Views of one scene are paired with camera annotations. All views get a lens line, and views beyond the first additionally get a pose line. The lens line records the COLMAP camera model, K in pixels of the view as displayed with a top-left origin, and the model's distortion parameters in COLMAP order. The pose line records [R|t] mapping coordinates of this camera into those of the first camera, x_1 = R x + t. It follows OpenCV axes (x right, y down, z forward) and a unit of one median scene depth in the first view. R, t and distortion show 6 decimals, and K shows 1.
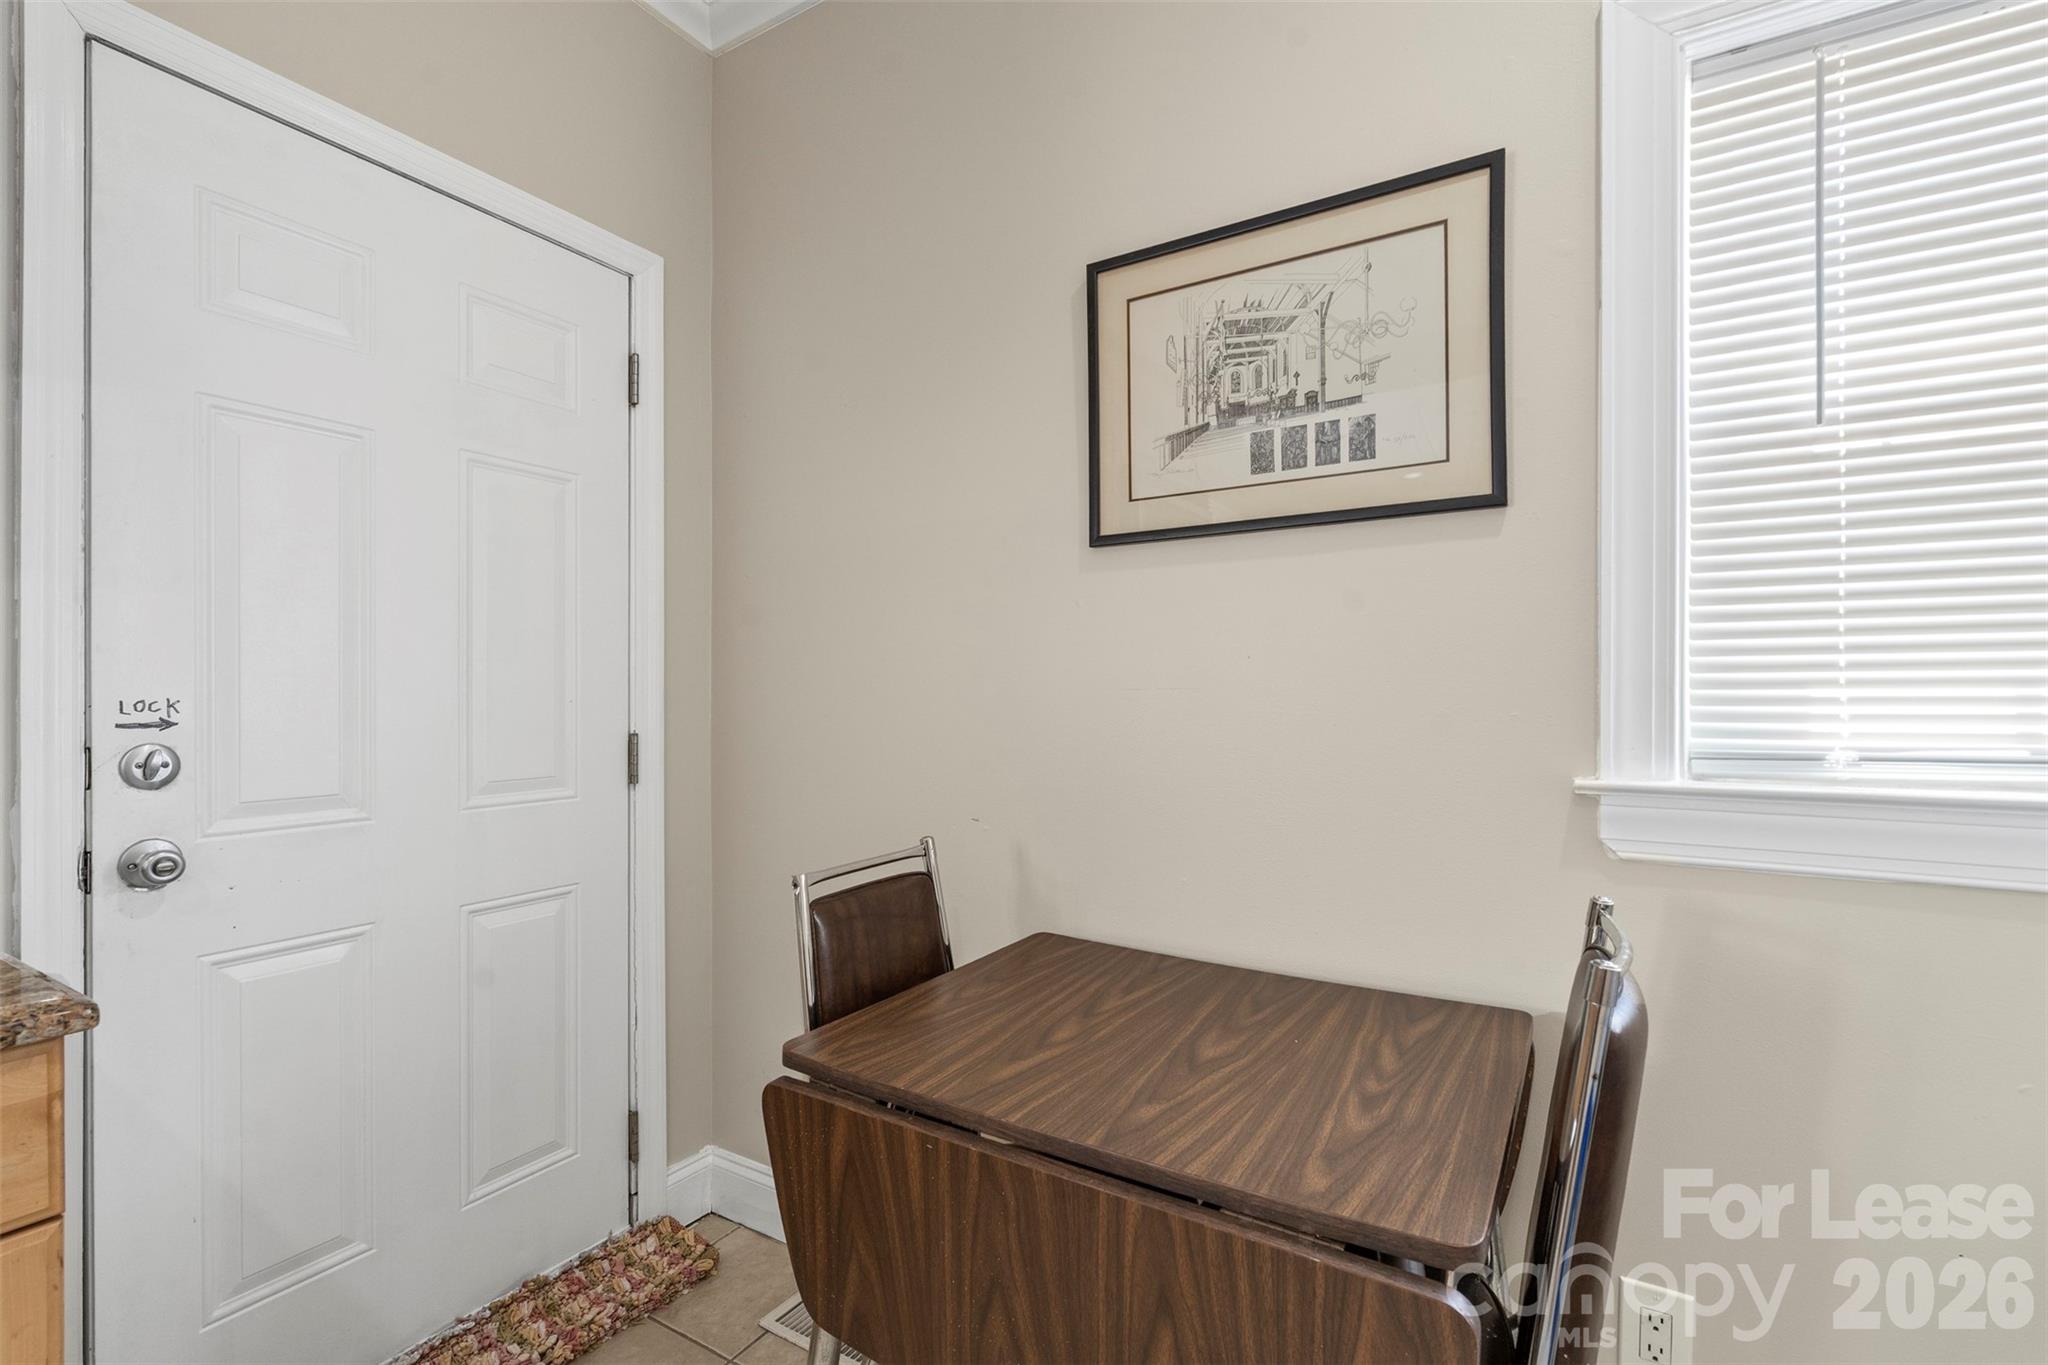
lens RADIAL K [[905.9, 0, 1026.9], [0, 905.9, 692.8], [0, 0, 1]] dist [-0.004396, 0.000575]
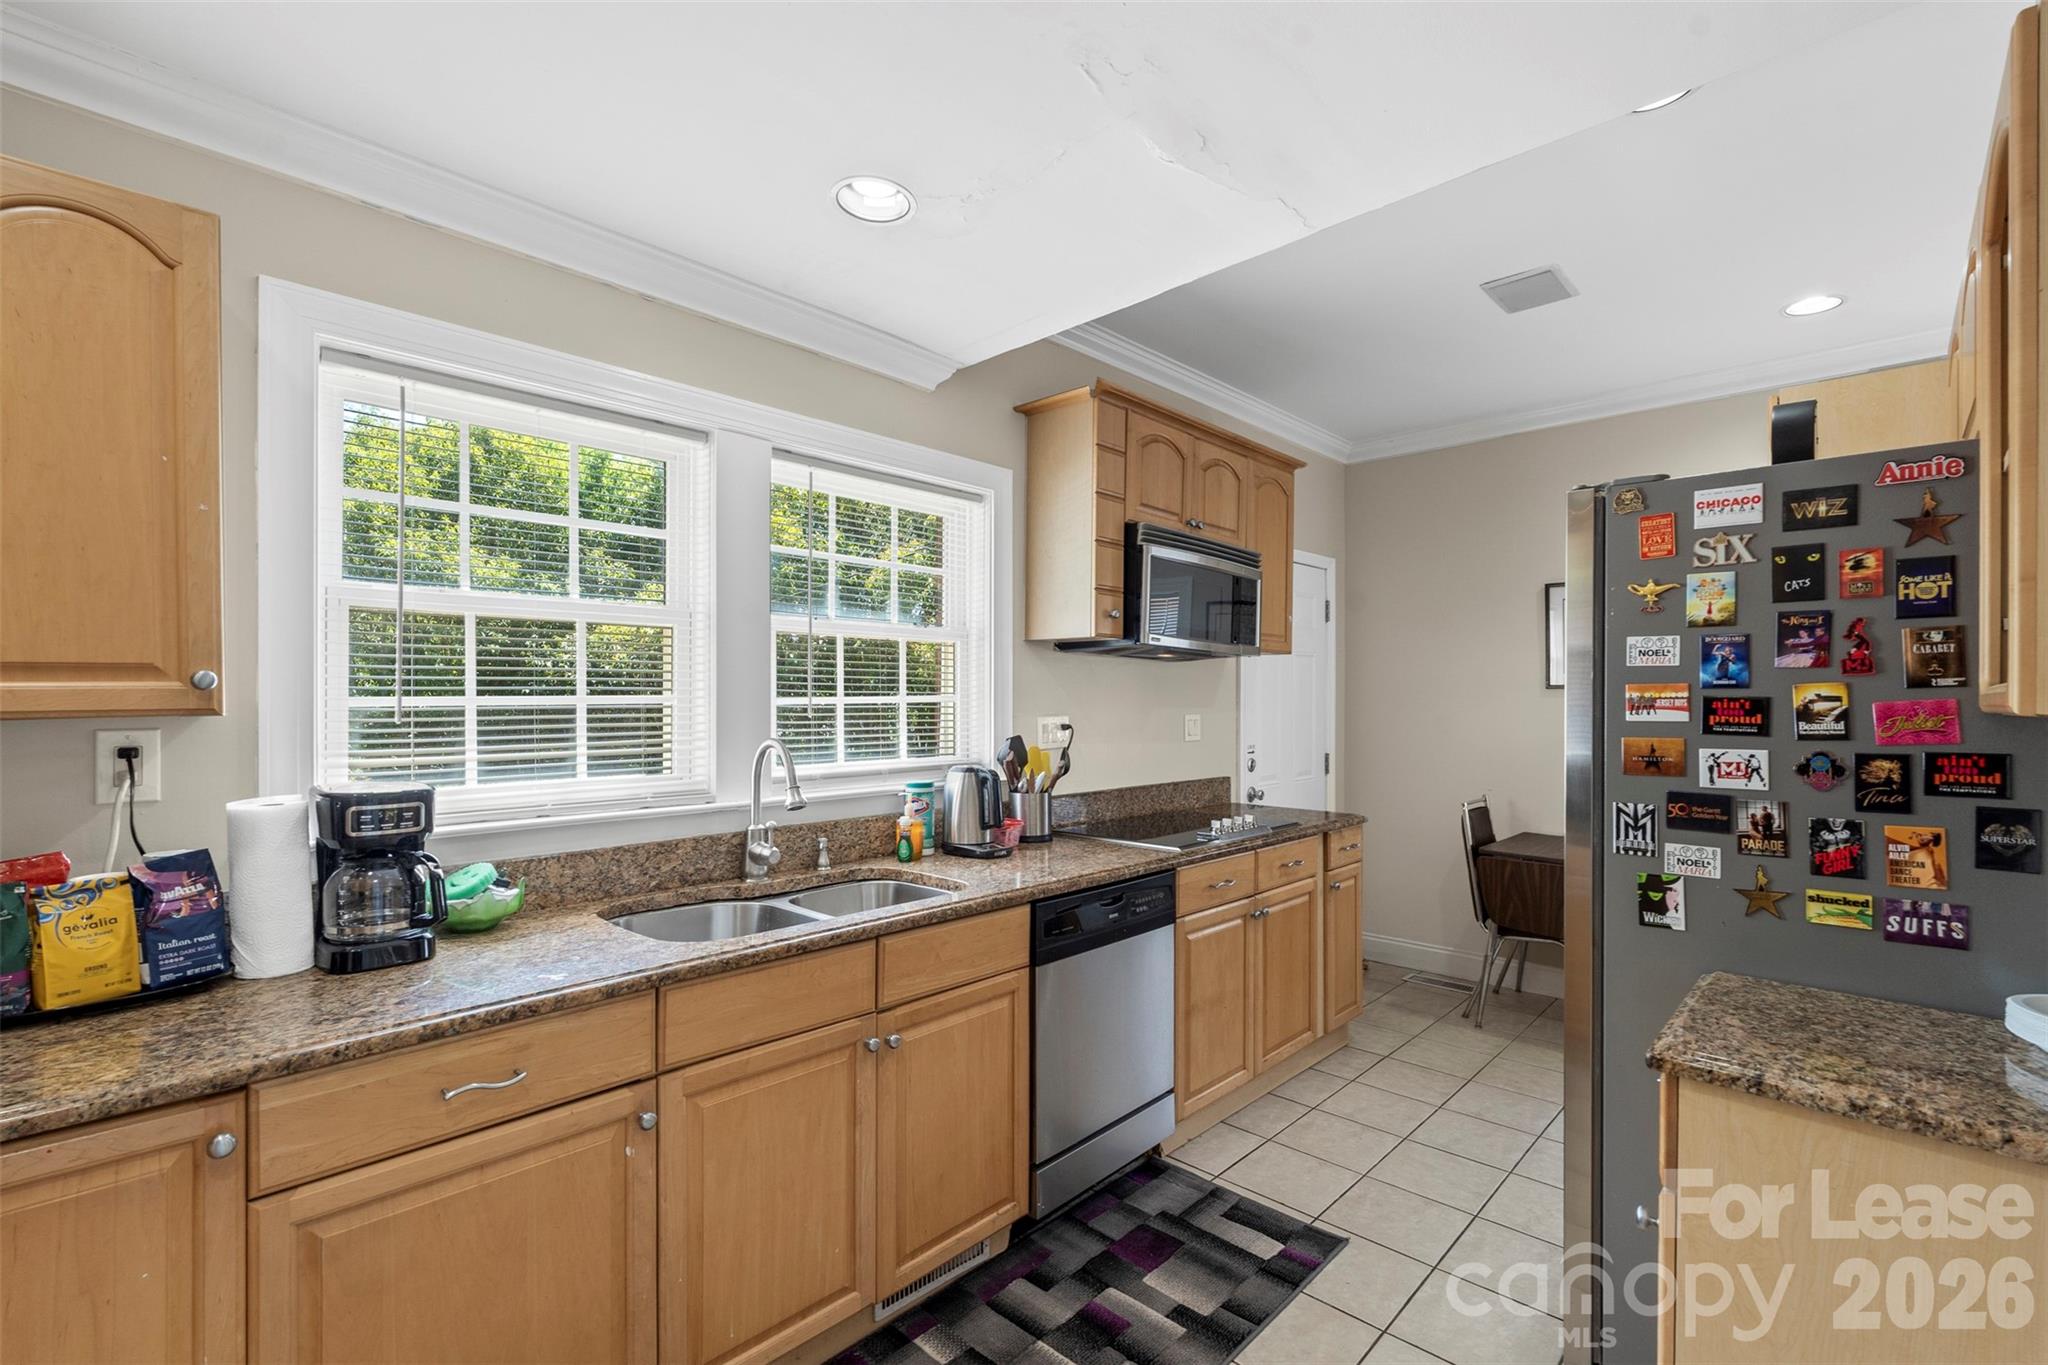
lens RADIAL K [[905.9, 0, 1034.1], [0, 905.9, 692.2], [0, 0, 1]] dist [-0.004396, 0.000575]
pose [[0.977845, 0.003420, -0.209302, -0.982755], [-0.004670, 0.999974, -0.005482, -0.148865], [0.209278, 0.006338, 0.977836, -2.238375]]
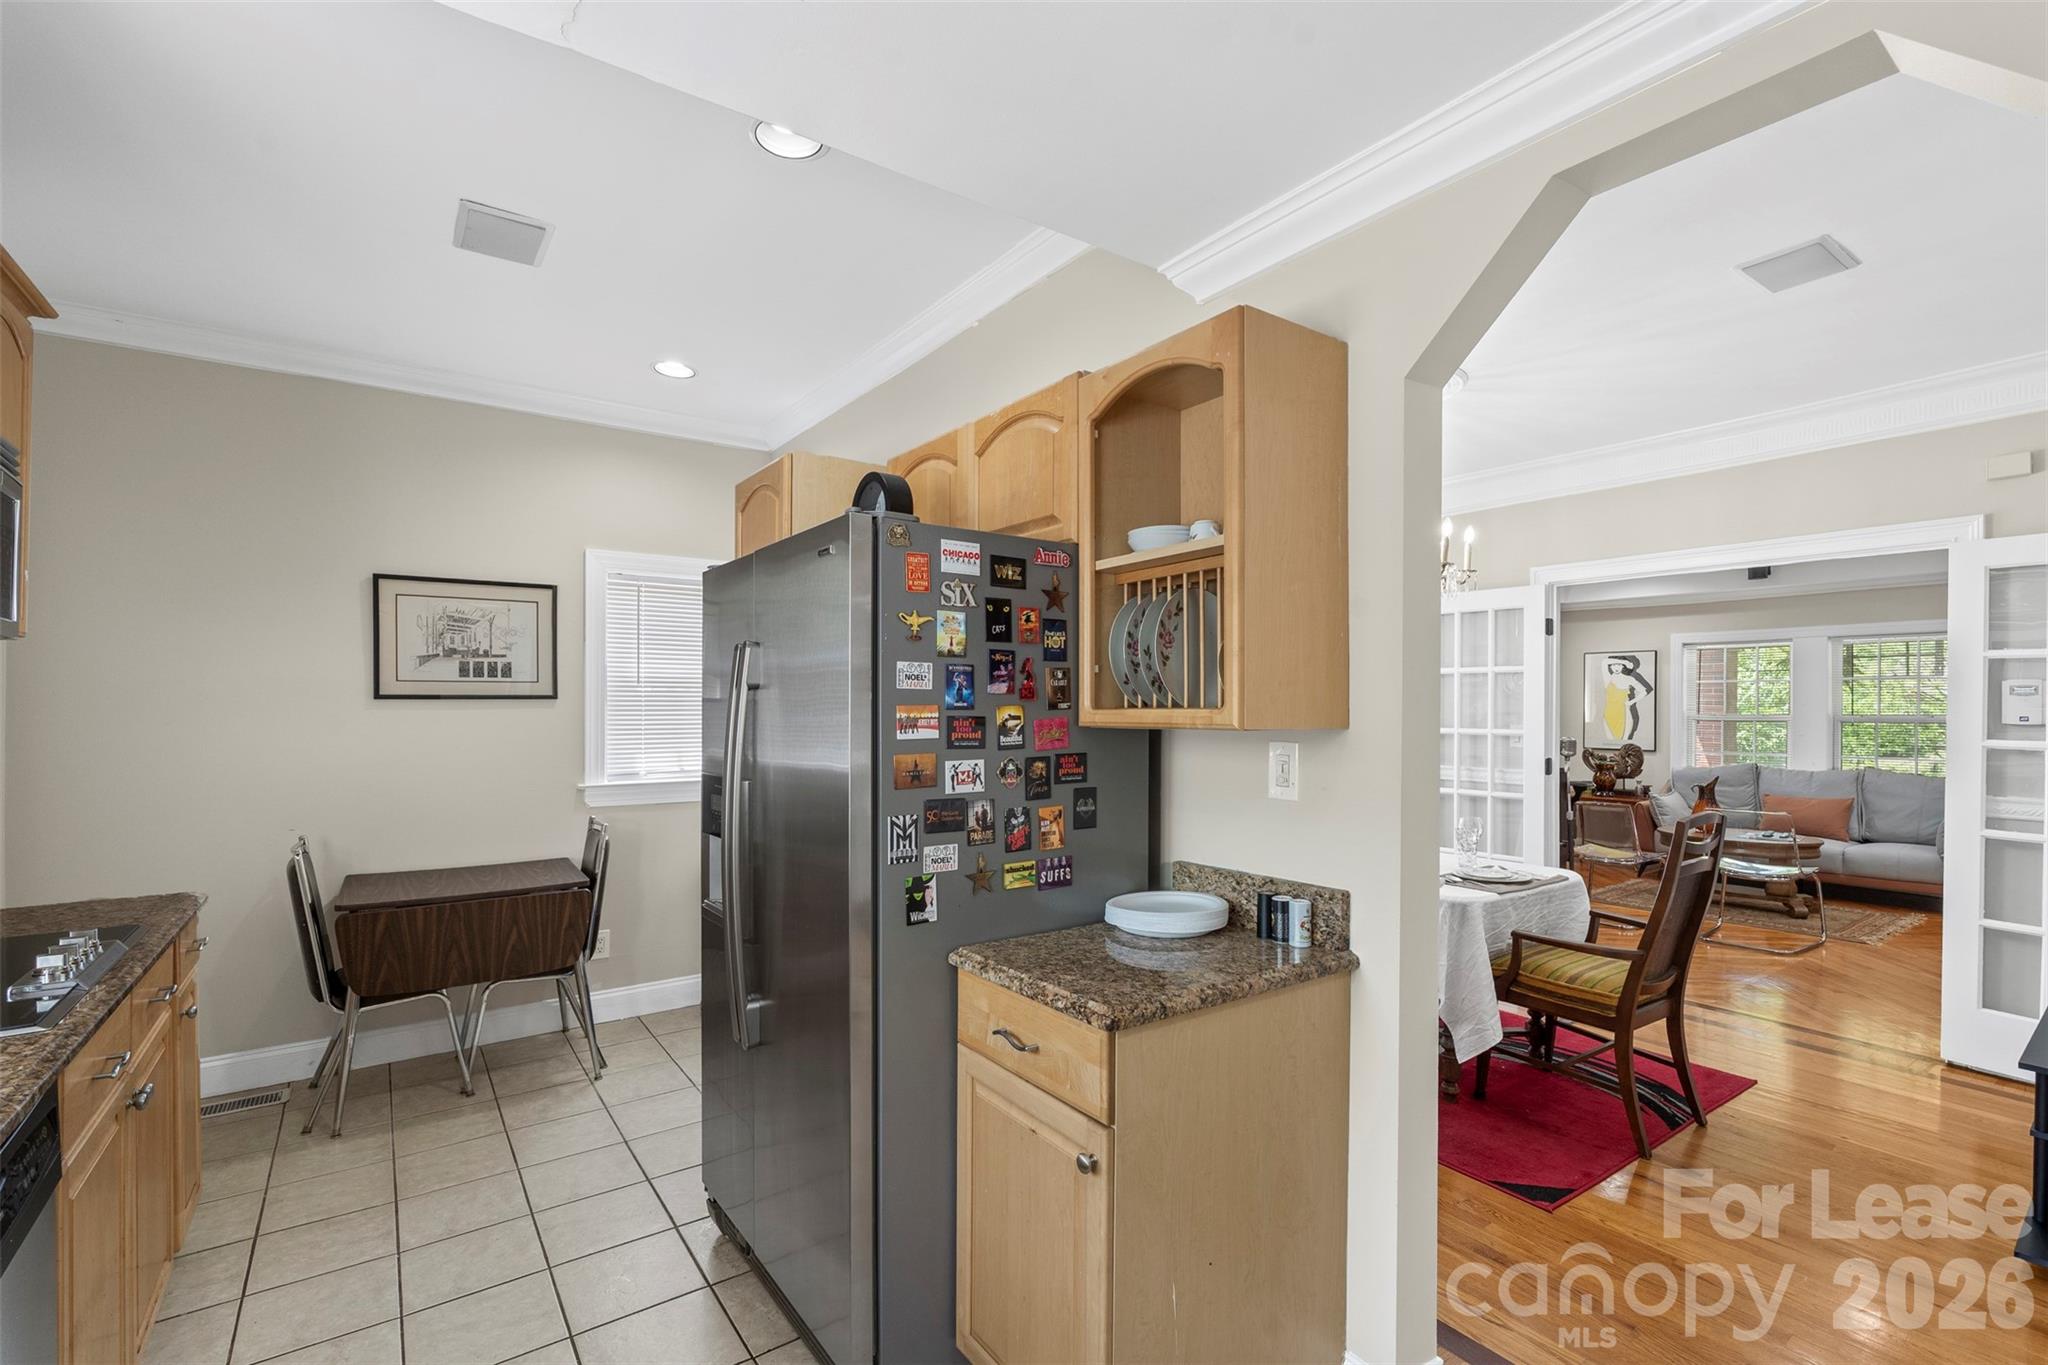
lens RADIAL K [[905.9, 0, 1040.0], [0, 905.9, 709.3], [0, 0, 1]] dist [-0.004396, 0.000575]
pose [[0.387080, -0.000401, 0.922046, -1.563823], [-0.002398, 0.999996, 0.001442, -0.166189], [-0.922043, -0.002769, 0.387078, -1.599350]]
